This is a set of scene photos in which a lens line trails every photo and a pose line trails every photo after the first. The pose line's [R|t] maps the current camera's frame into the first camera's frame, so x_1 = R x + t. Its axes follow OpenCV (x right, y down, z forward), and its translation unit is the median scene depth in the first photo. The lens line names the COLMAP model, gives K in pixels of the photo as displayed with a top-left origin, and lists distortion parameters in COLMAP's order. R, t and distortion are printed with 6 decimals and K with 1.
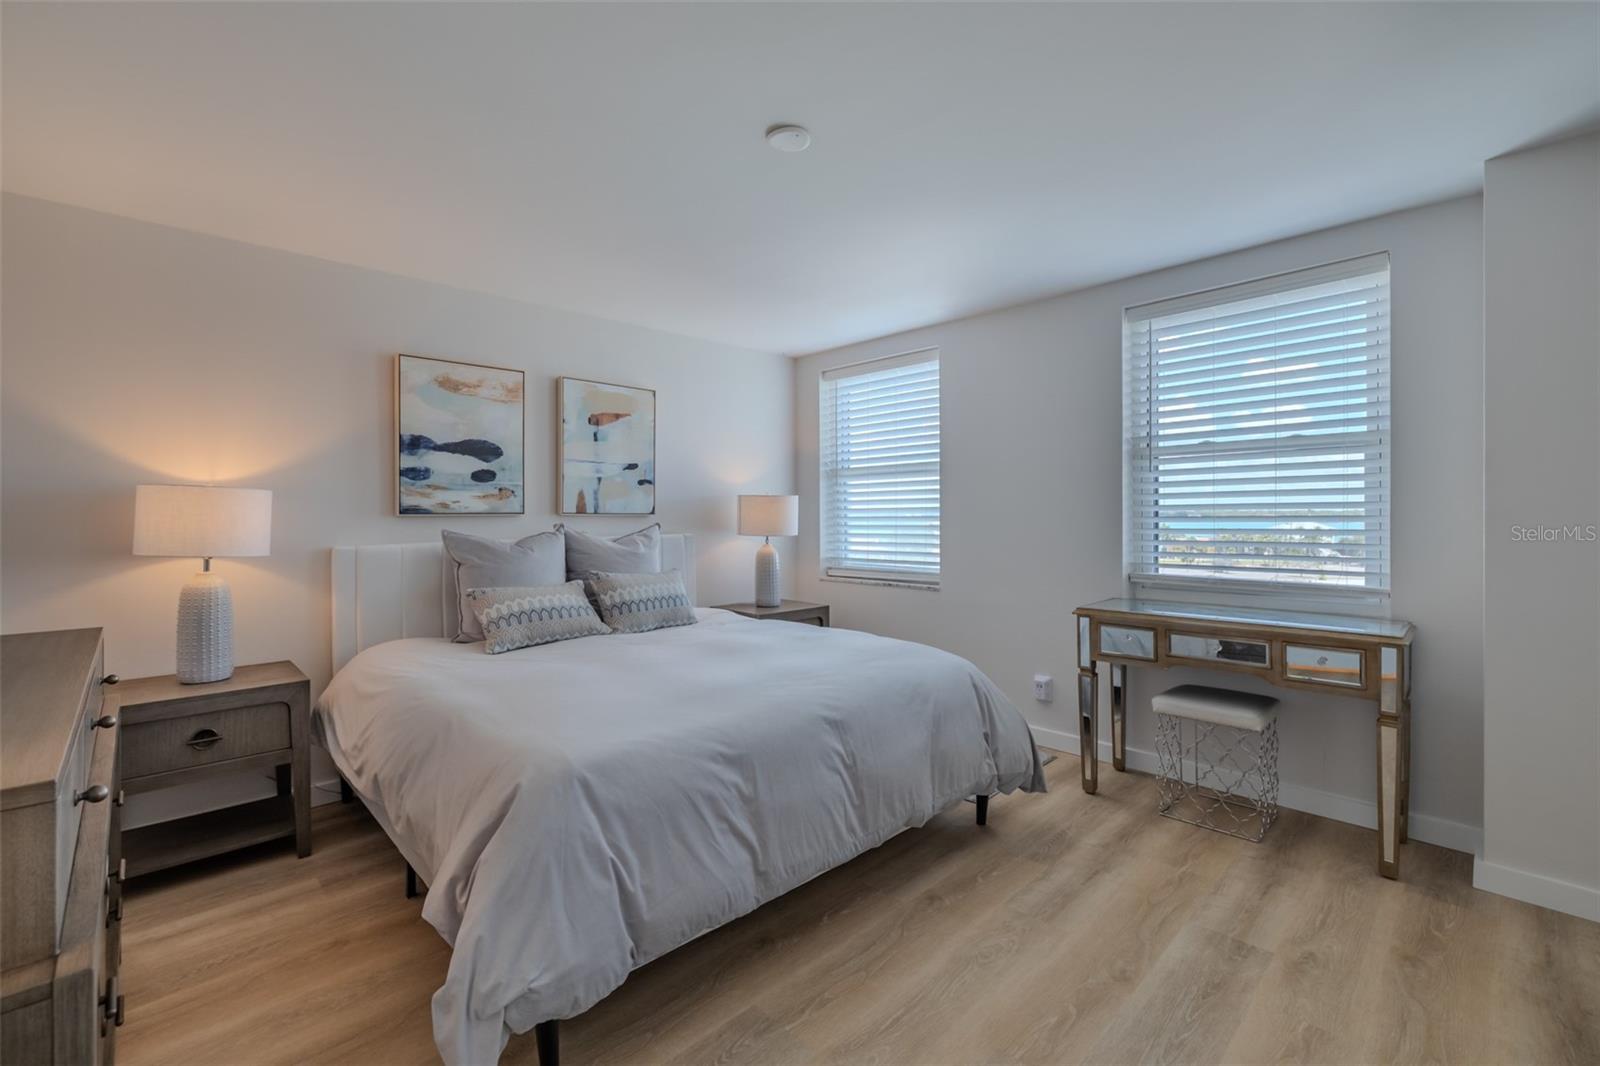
lens RADIAL K [[686.1, 0, 789.3], [0, 686.1, 514.4], [0, 0, 1]] dist [0.001679, 0.000559]
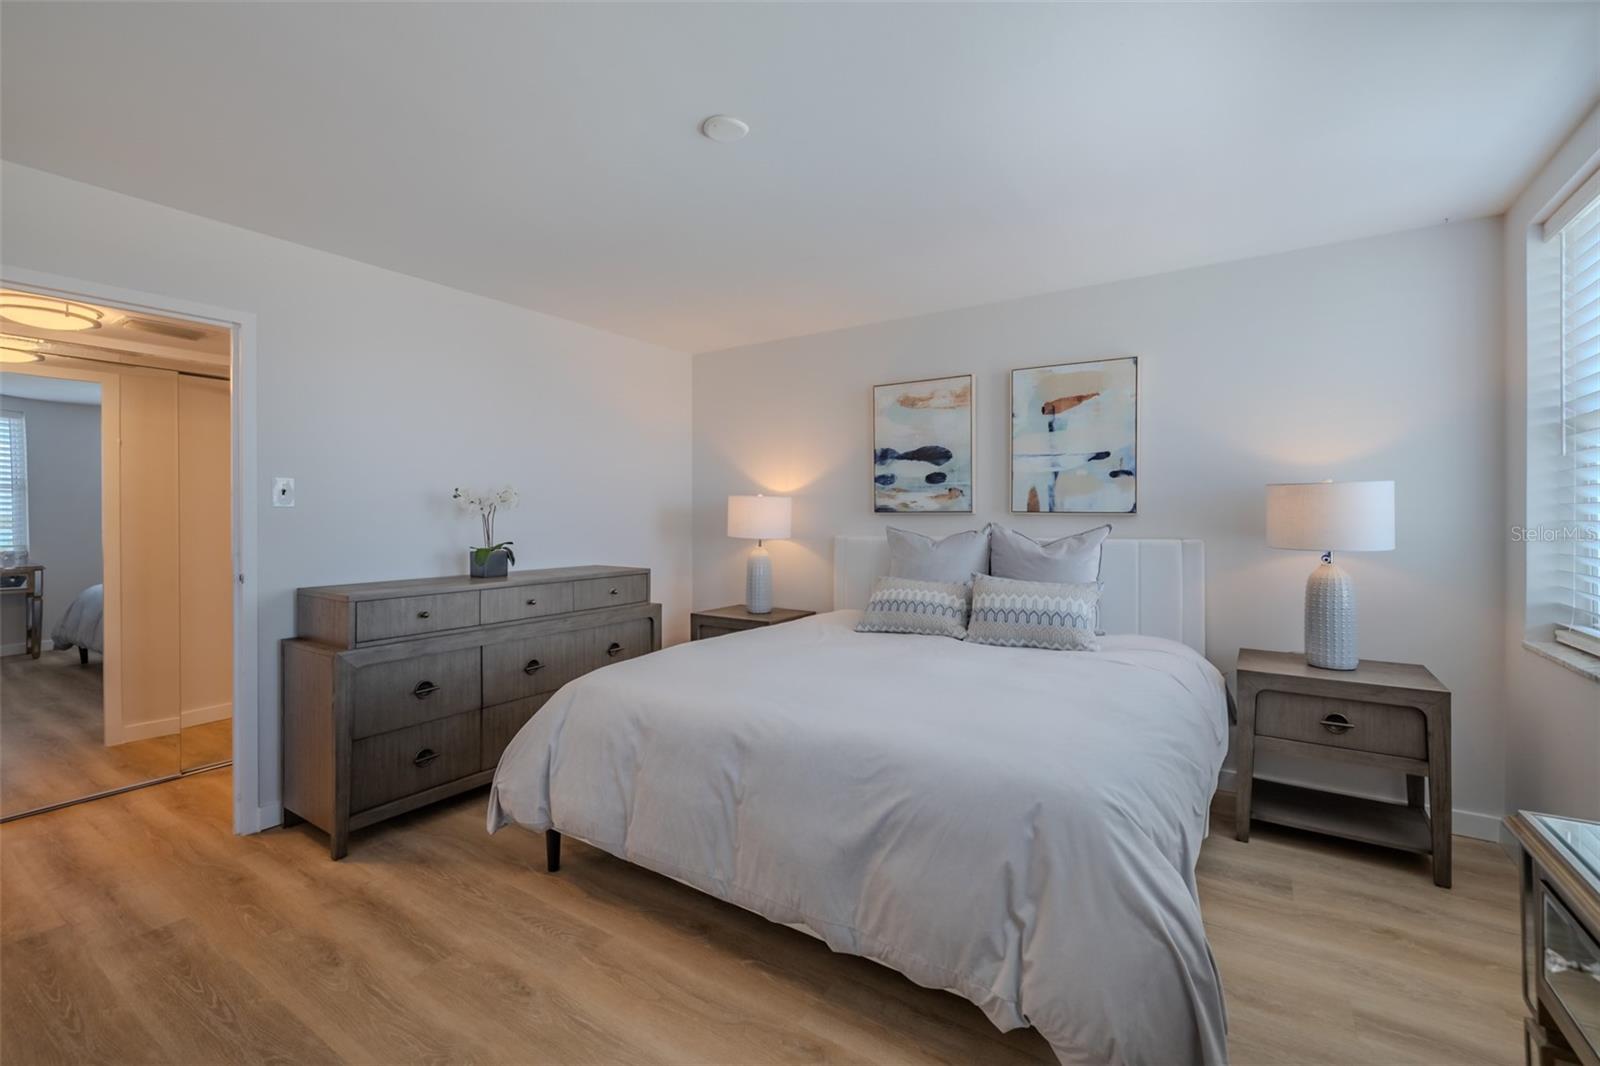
lens RADIAL K [[686.1, 0, 797.9], [0, 686.1, 518.8], [0, 0, 1]] dist [0.001679, 0.000559]
pose [[0.221491, 0.012431, -0.975083, 0.582412], [-0.000793, 0.999921, 0.012567, -0.004258], [0.975162, -0.002010, 0.221483, 0.533471]]
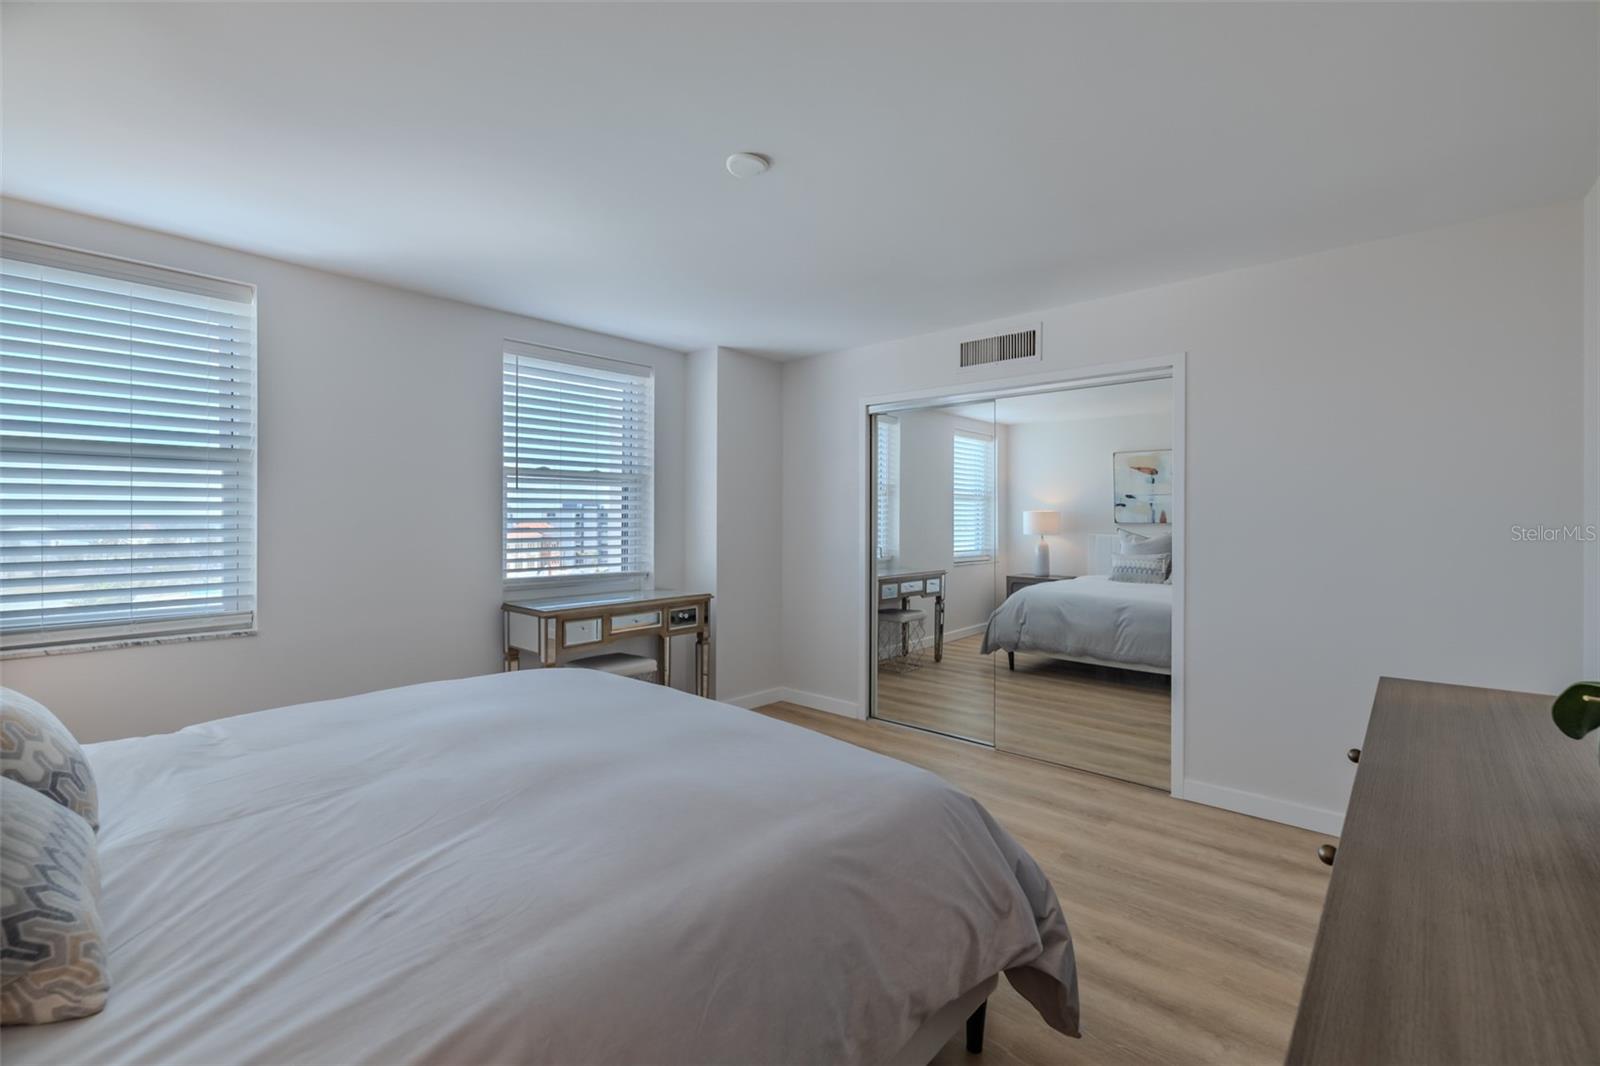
lens RADIAL K [[686.1, 0, 795.3], [0, 686.1, 515.9], [0, 0, 1]] dist [0.001679, 0.000559]
pose [[-0.071921, 0.018207, 0.997244, -0.622739], [0.004384, 0.999829, -0.017938, 0.005278], [-0.997401, 0.003081, -0.071988, 0.599496]]
